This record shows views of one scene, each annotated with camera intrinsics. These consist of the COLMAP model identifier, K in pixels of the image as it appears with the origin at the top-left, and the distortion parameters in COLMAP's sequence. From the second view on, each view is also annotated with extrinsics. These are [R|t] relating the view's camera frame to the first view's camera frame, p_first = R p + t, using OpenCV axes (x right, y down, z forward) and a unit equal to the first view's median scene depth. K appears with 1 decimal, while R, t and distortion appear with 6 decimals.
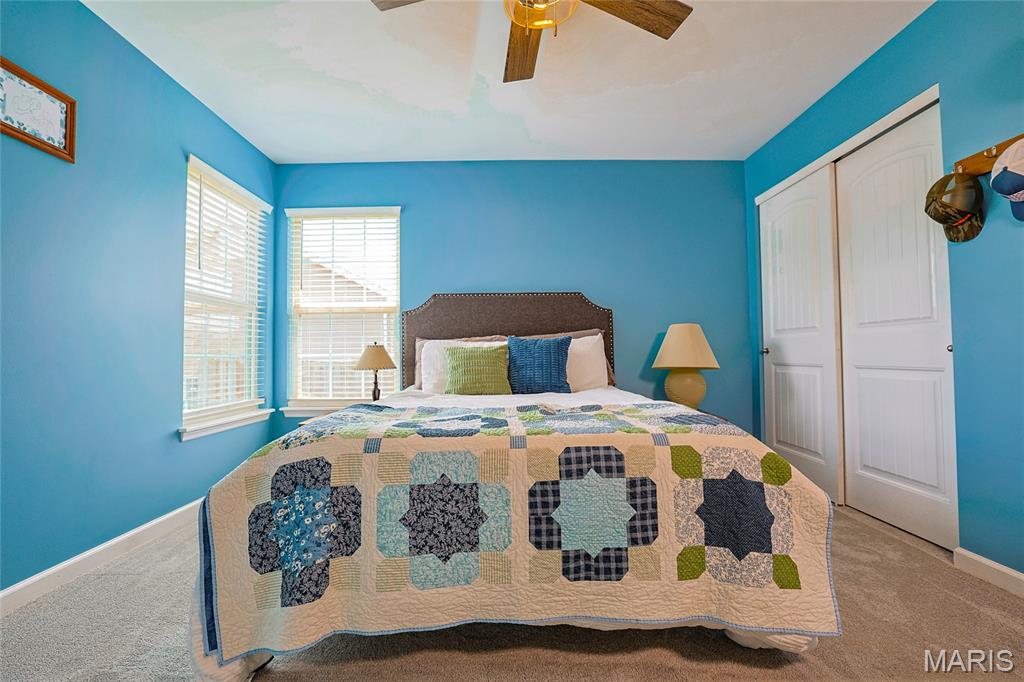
lens RADIAL K [[435.0, 0, 512.0], [0, 435.0, 341.0], [0, 0, 1]] dist [-0.046505, 0.018819]
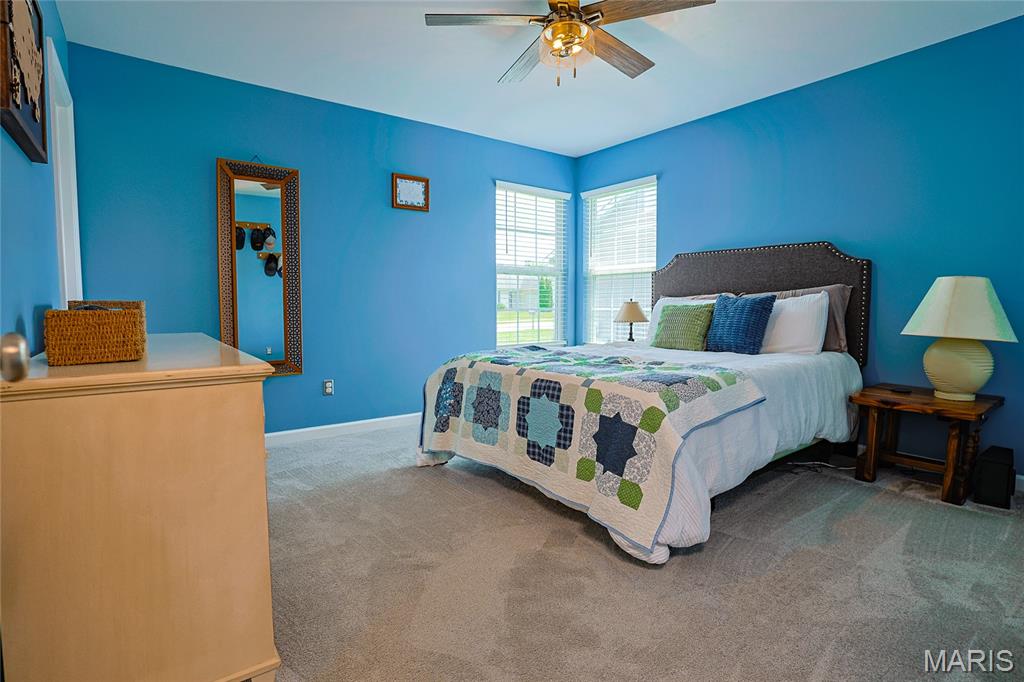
lens RADIAL K [[451.4, 0, 519.5], [0, 451.4, 338.7], [0, 0, 1]] dist [-0.037783, 0.015842]
pose [[0.644184, 0.066650, -0.761961, 1.353966], [0.018658, 0.994530, 0.102767, -0.068568], [0.764643, -0.080417, 0.639418, -0.085759]]
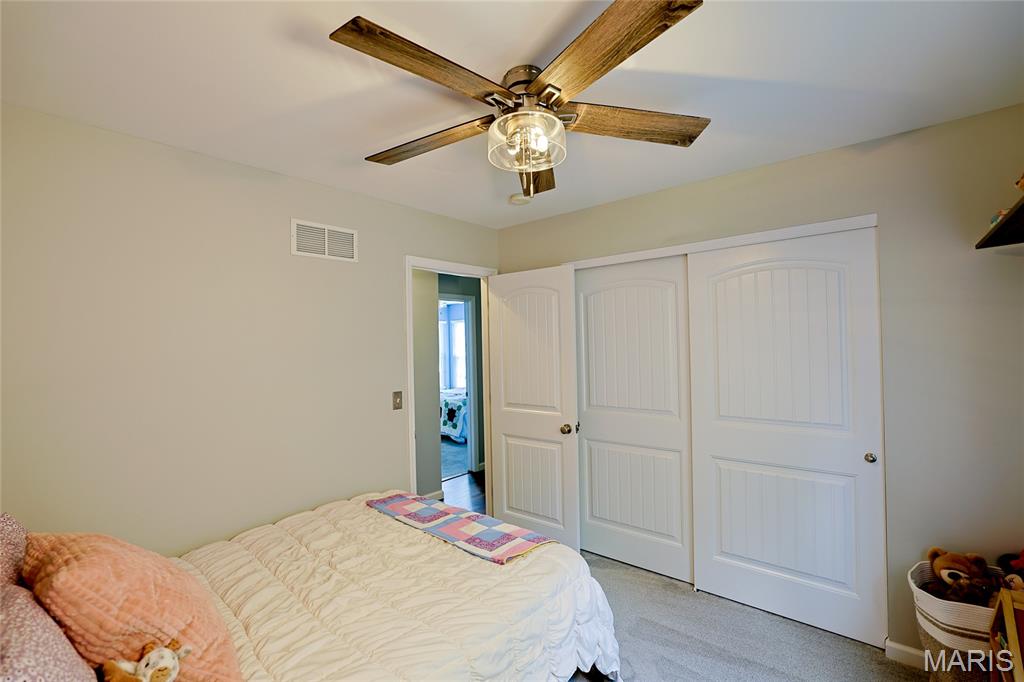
lens RADIAL K [[435.0, 0, 512.0], [0, 435.0, 341.0], [0, 0, 1]] dist [-0.046505, 0.018819]
pose [[0.798071, -0.001122, -0.602562, 4.424343], [0.018303, 0.999582, 0.022380, -0.643184], [0.602285, -0.028889, 0.797758, -2.890481]]
